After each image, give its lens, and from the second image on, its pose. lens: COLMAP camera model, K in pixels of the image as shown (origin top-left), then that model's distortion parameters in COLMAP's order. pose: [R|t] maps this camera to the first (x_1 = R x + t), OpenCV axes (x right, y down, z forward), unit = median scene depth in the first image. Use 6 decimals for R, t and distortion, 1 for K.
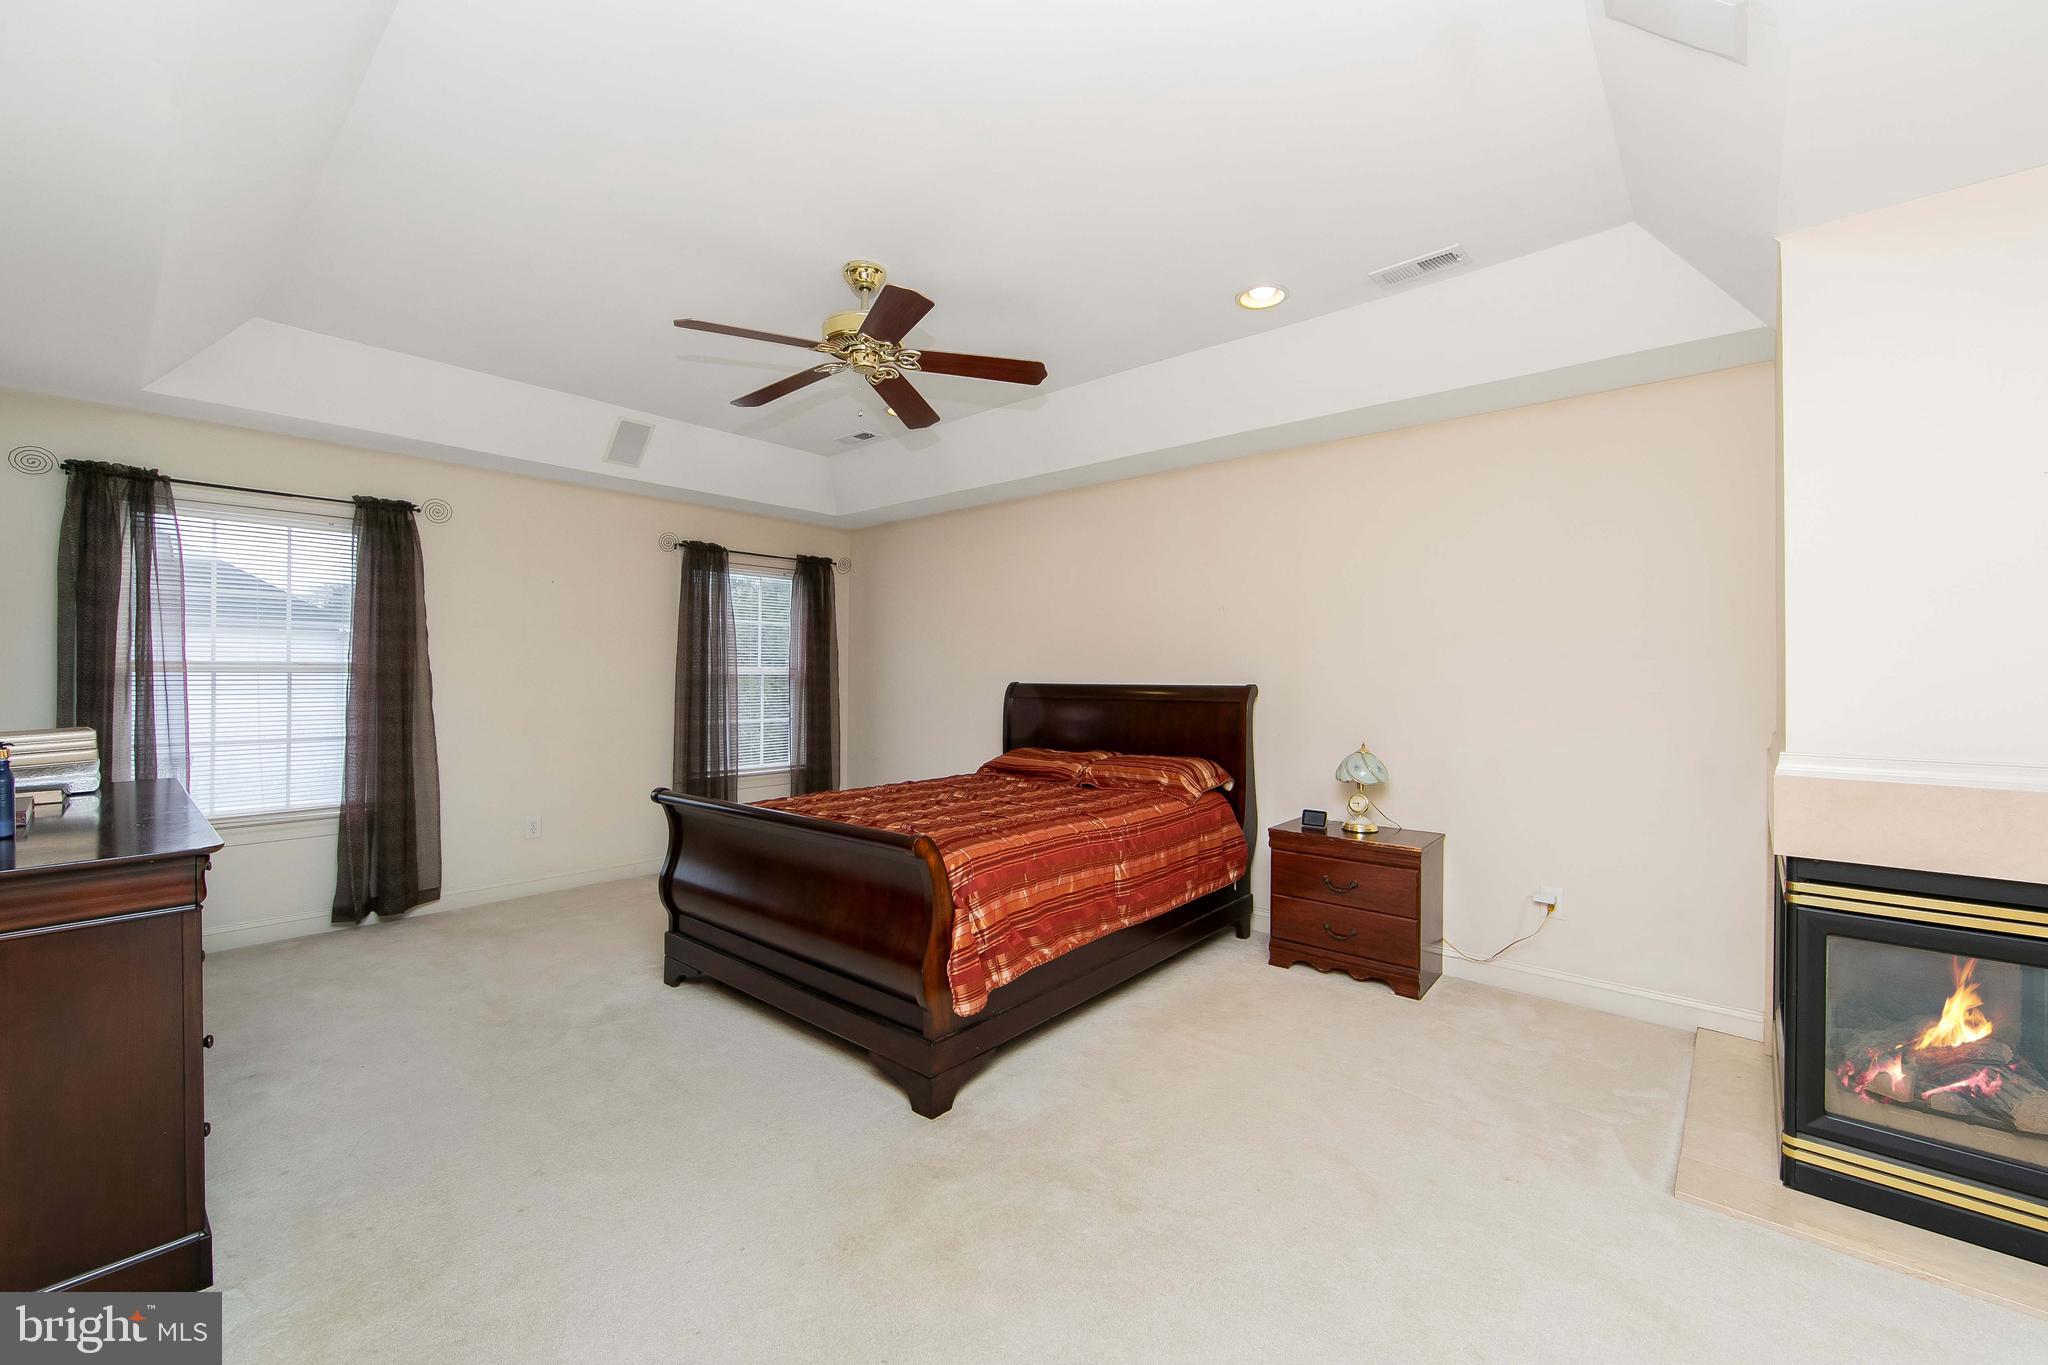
lens RADIAL K [[807.1, 0, 1024.0], [0, 807.1, 682.5], [0, 0, 1]] dist [-0.000469, -0.000040]
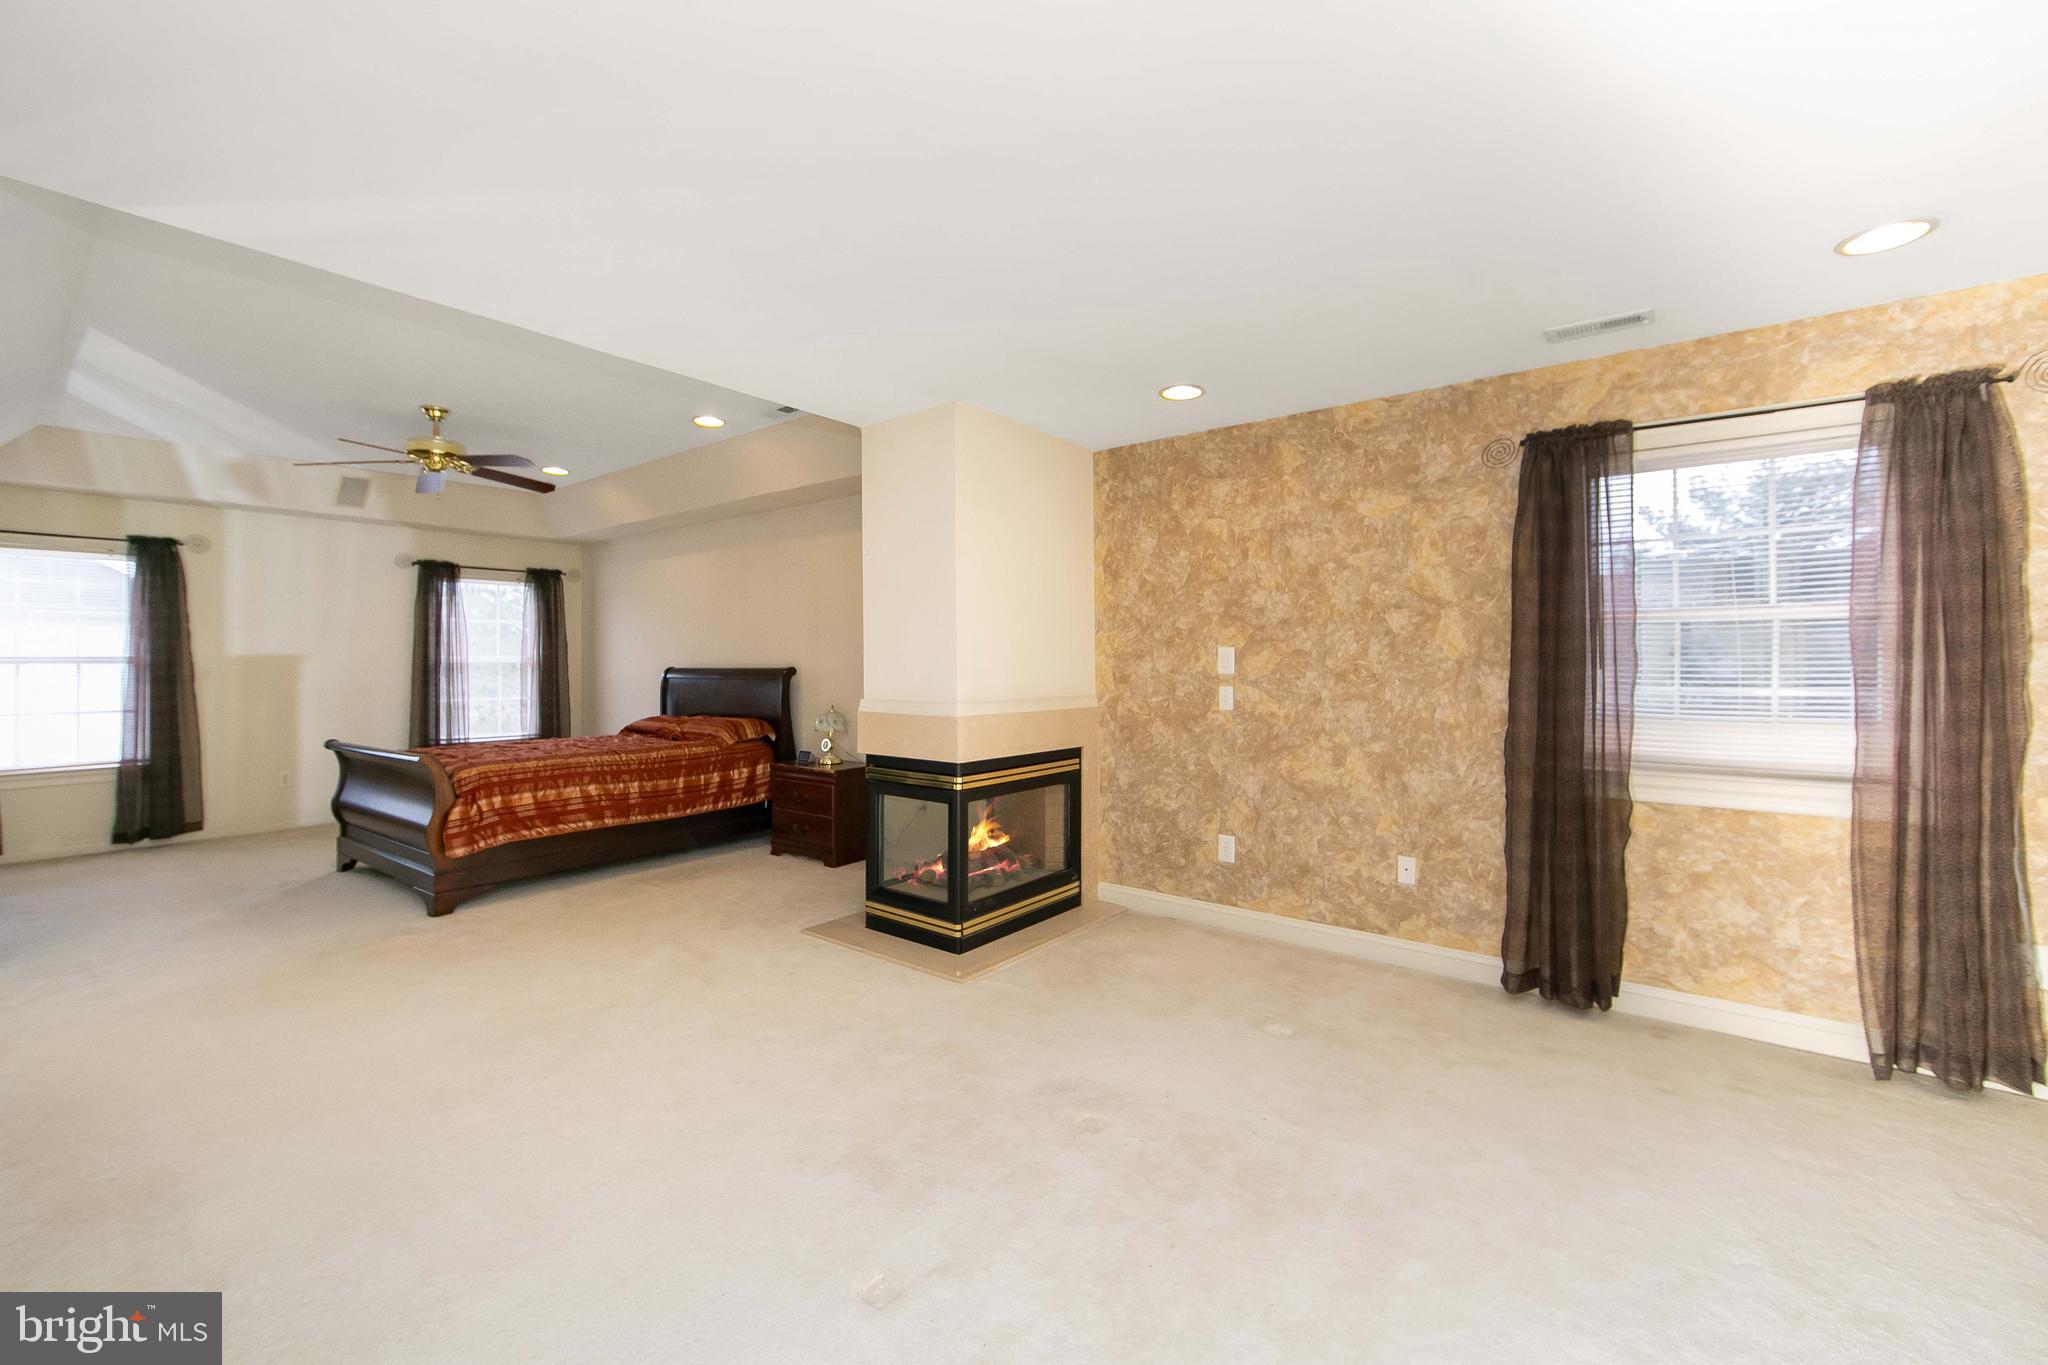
lens RADIAL K [[820.7, 0, 1025.5], [0, 820.7, 672.8], [0, 0, 1]] dist [-0.000642, -0.000099]
pose [[0.998205, -0.010089, 0.059038, 0.608041], [0.009607, 0.999918, 0.008448, 0.005076], [-0.059118, -0.007866, 0.998220, -0.481473]]
